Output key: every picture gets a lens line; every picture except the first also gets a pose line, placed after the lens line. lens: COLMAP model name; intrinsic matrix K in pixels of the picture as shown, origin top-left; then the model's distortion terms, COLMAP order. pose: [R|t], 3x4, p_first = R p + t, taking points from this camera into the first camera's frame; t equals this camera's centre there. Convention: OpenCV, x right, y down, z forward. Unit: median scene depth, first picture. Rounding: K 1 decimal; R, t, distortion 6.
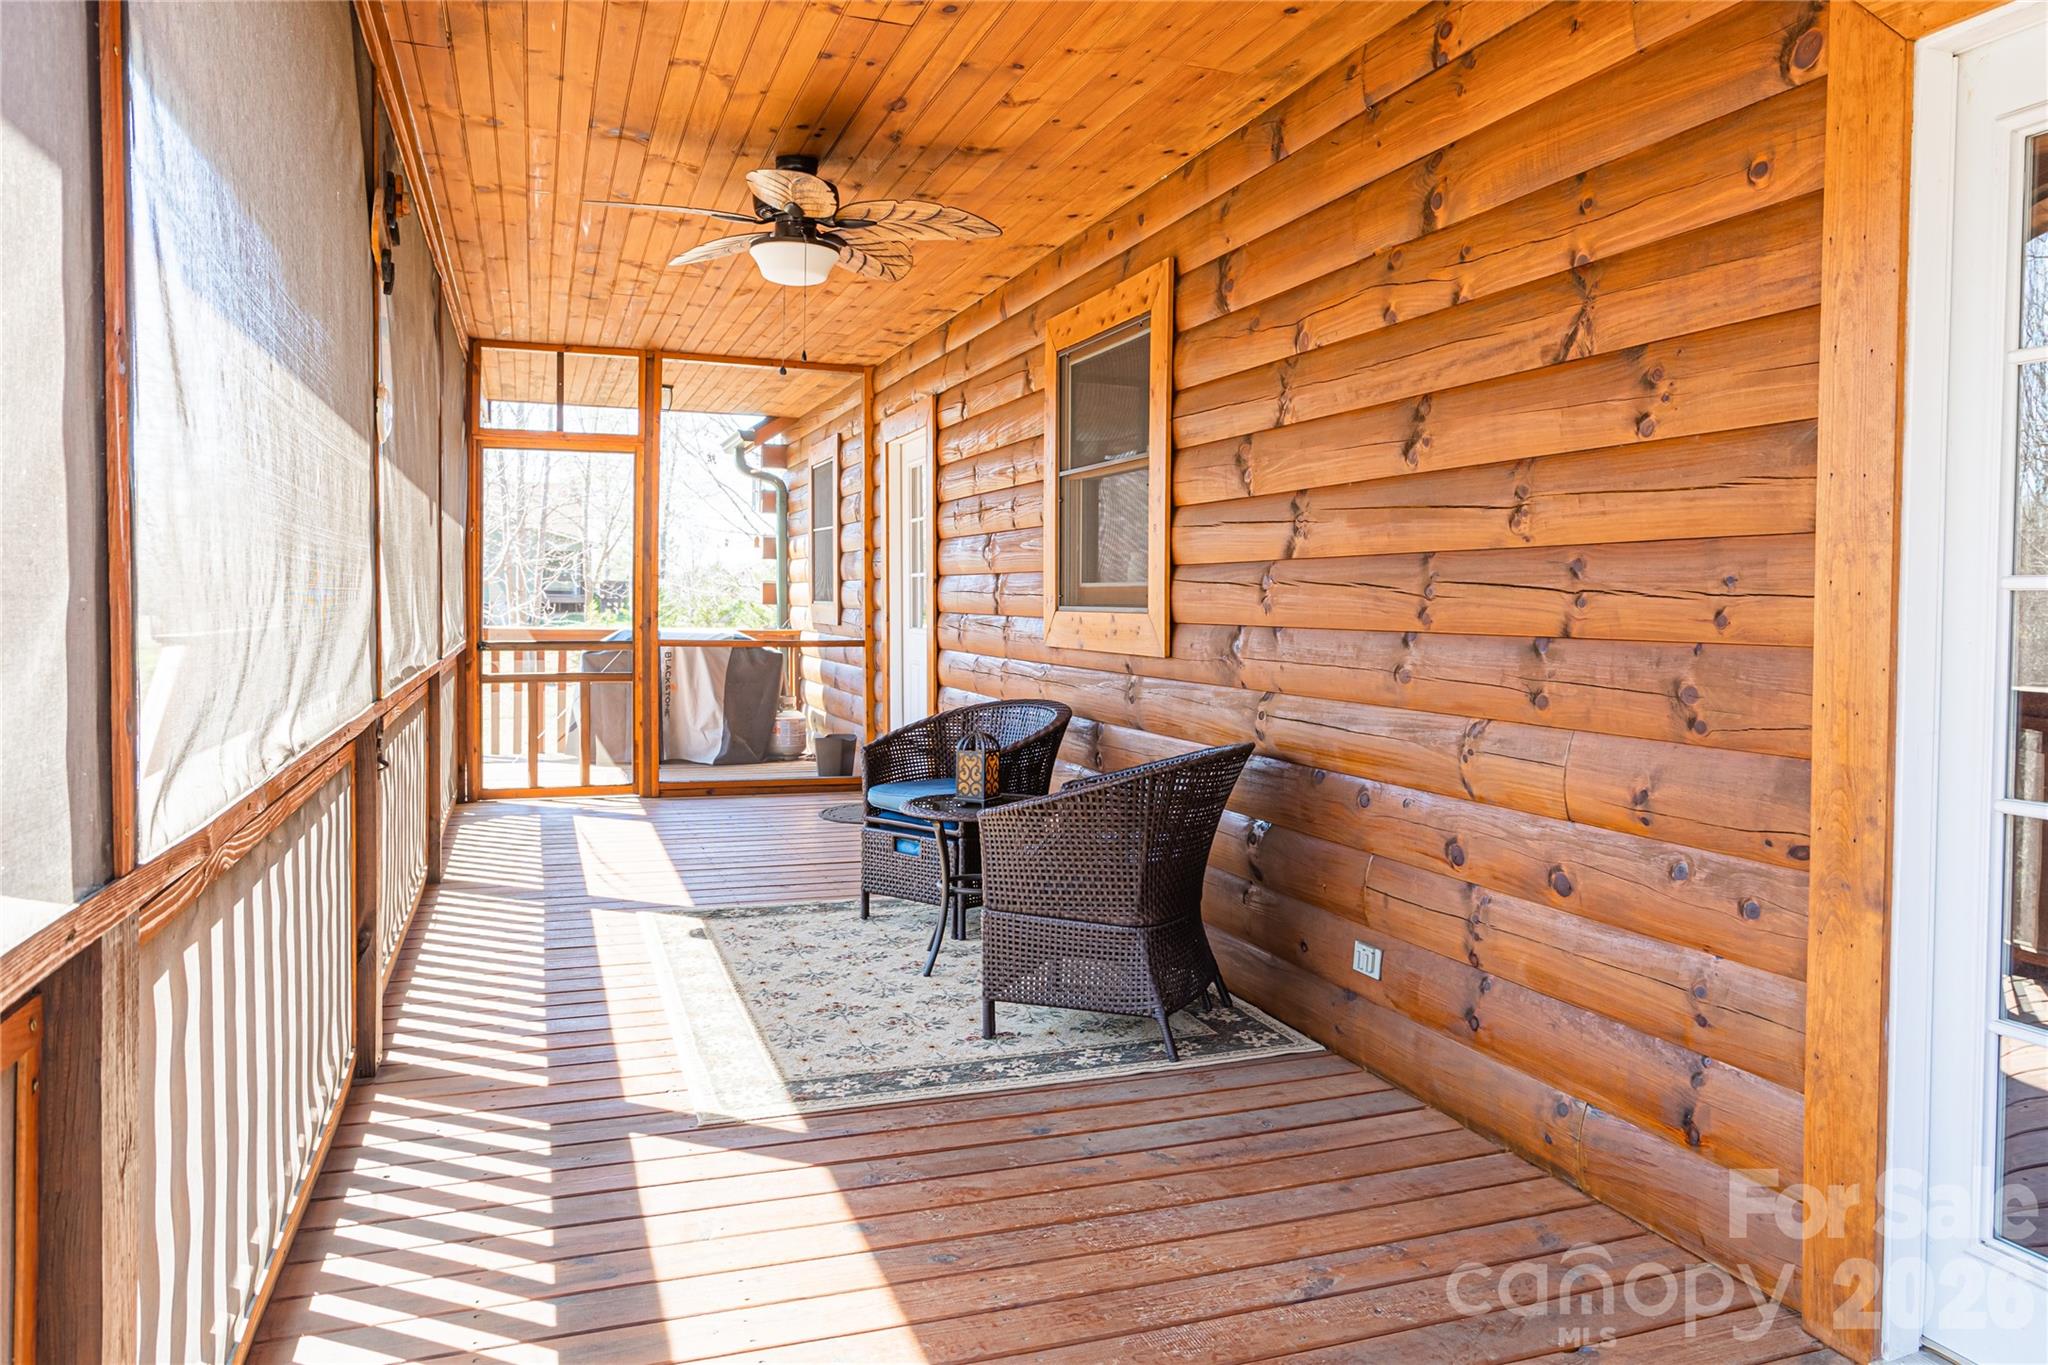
lens RADIAL K [[1383.0, 0, 1025.4], [0, 1383.0, 691.8], [0, 0, 1]] dist [-0.004128, 0.000344]
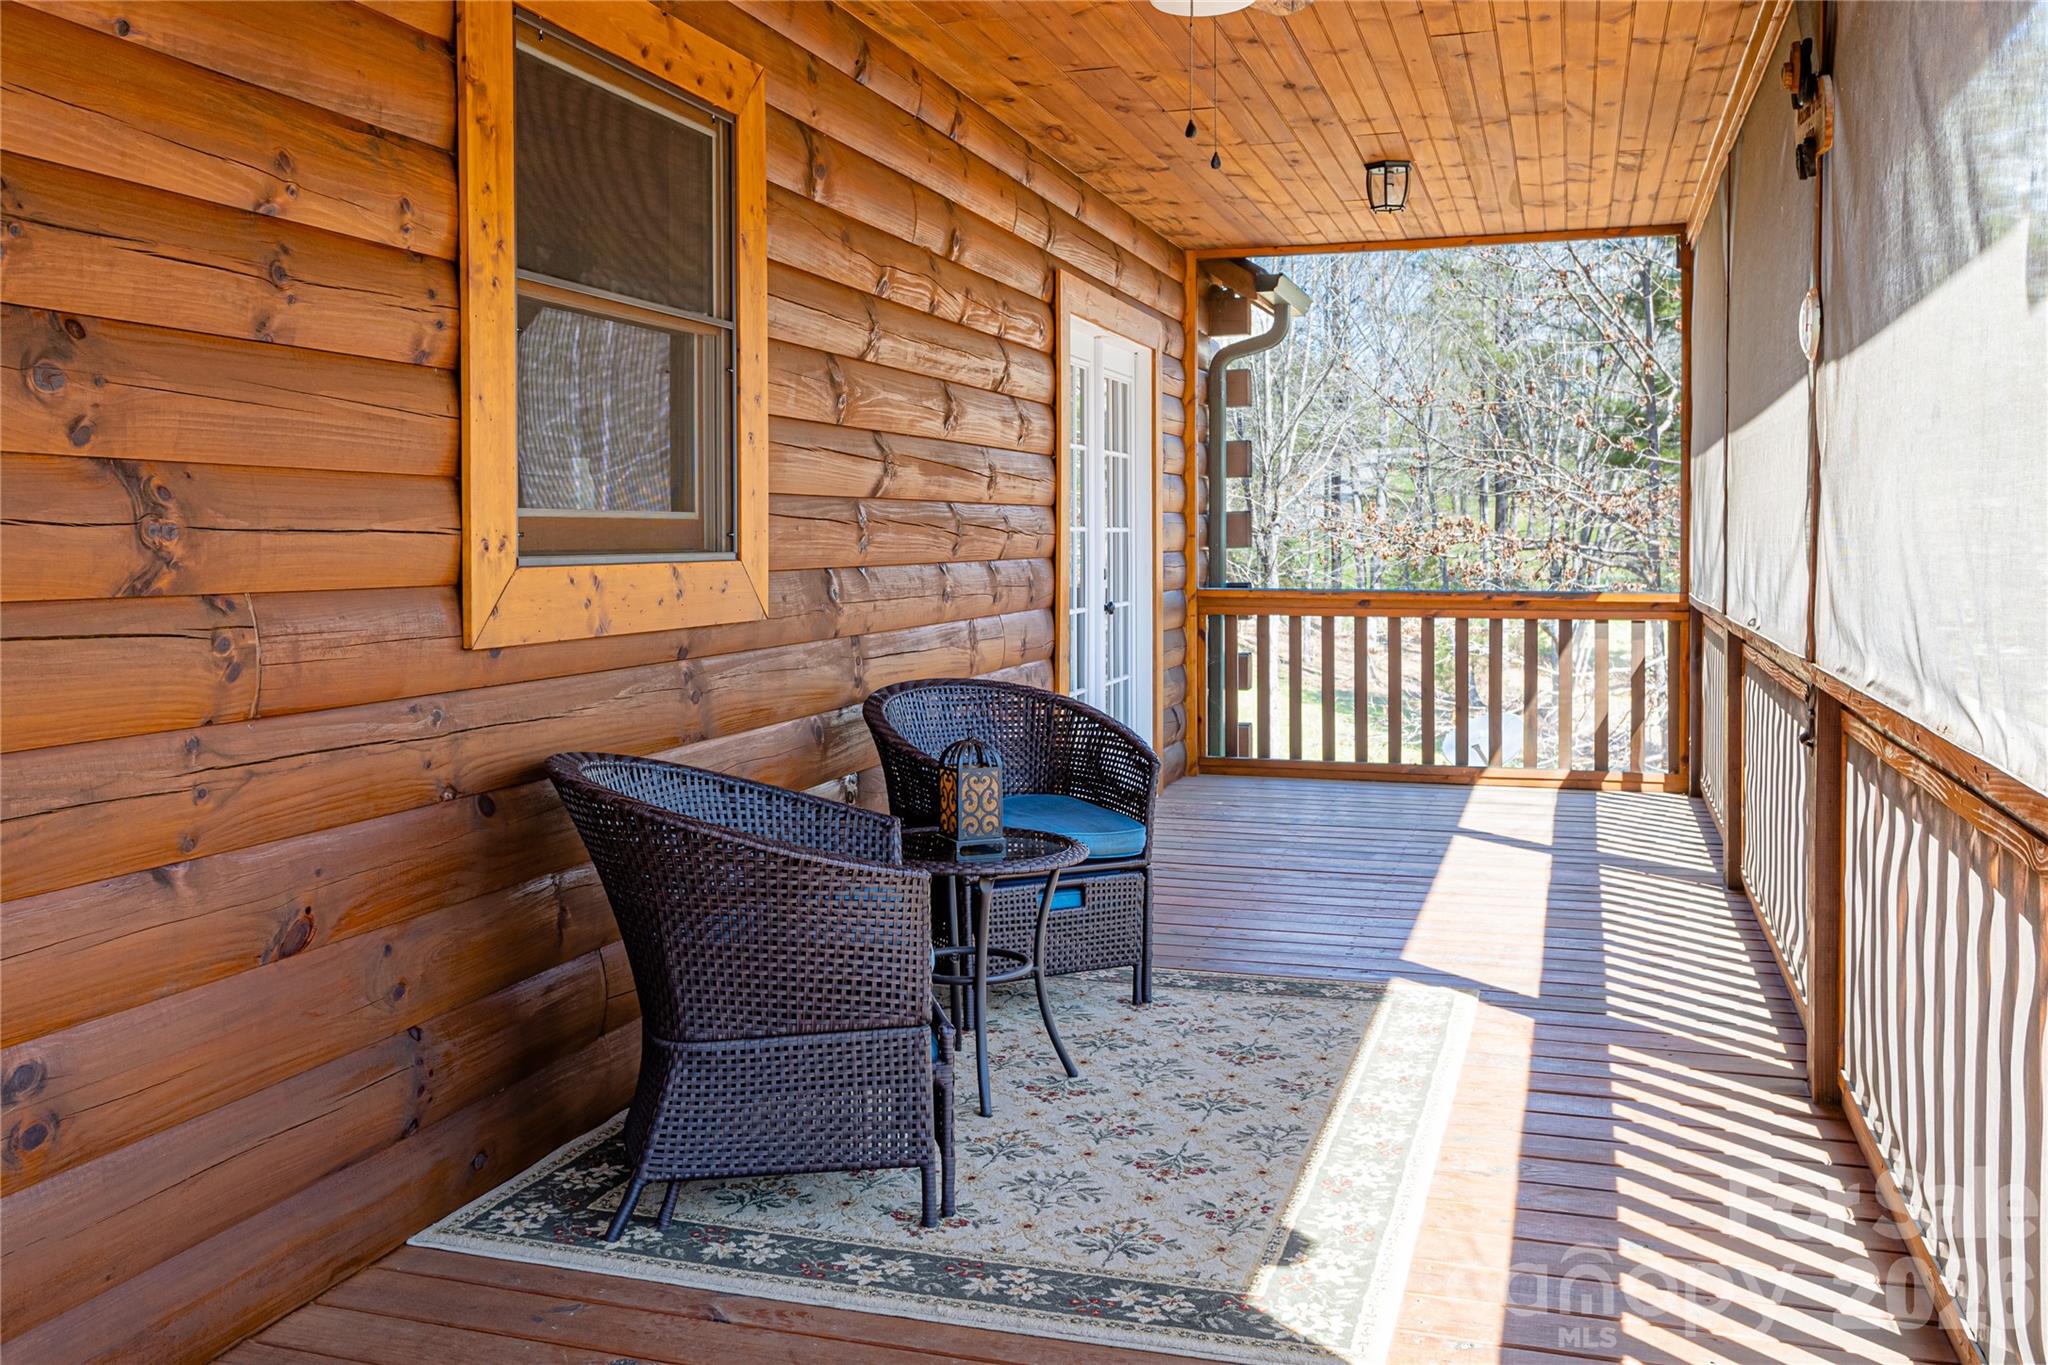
lens RADIAL K [[1767.5, 0, 1023.9], [0, 1767.5, 675.4], [0, 0, 1]] dist [-0.004064, -0.004333]
pose [[-0.798193, -0.050826, 0.600254, -0.642355], [0.039048, 0.989973, 0.135749, -0.132117], [-0.601135, 0.131792, -0.788205, 1.879884]]
